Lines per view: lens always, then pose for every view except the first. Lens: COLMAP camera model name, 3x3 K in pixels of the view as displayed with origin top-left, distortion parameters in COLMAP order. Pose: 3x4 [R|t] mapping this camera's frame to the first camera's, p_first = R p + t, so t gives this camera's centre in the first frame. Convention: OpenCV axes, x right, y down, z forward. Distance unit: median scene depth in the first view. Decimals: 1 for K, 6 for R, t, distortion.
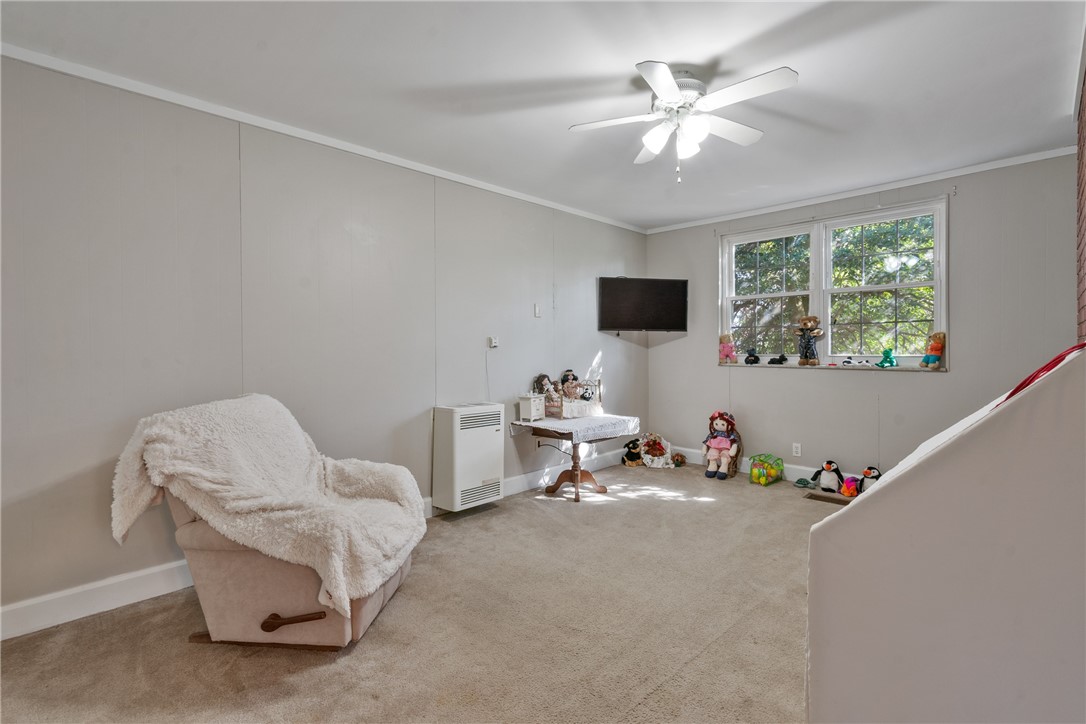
lens RADIAL K [[493.2, 0, 537.5], [0, 493.2, 353.6], [0, 0, 1]] dist [-0.007649, 0.000181]
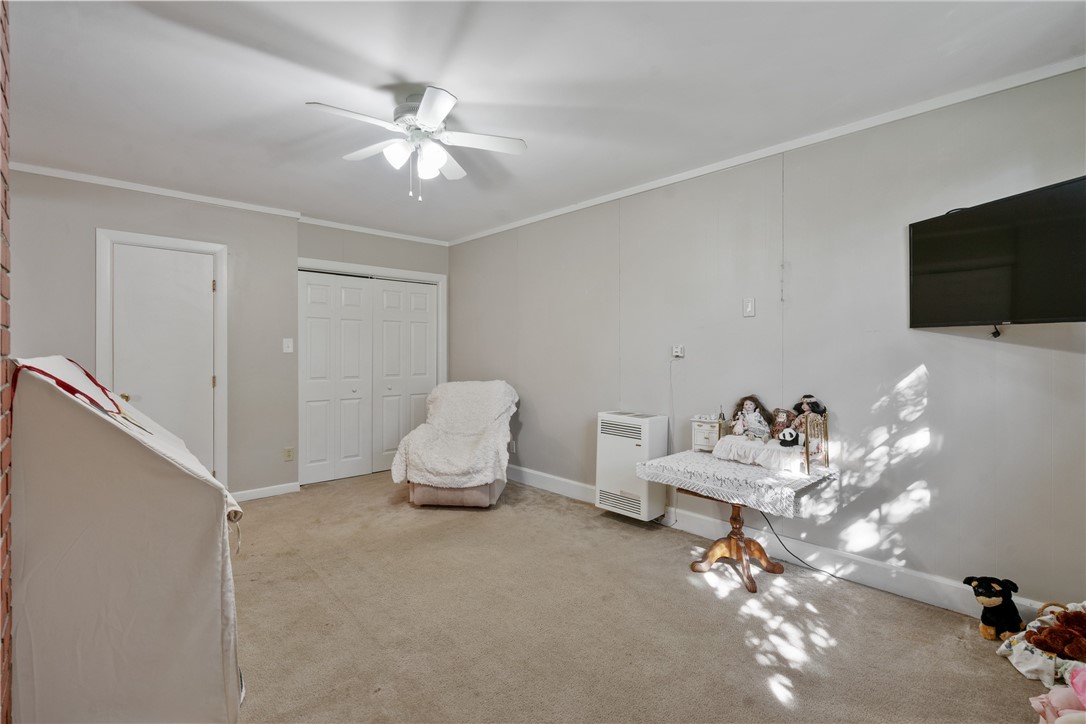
lens RADIAL K [[493.2, 0, 543.3], [0, 493.2, 357.1], [0, 0, 1]] dist [-0.007649, 0.000181]
pose [[-0.021964, 0.011501, -0.999693, 0.789645], [-0.017729, 0.999772, 0.011892, -0.018786], [0.999602, 0.017985, -0.021756, 0.765718]]
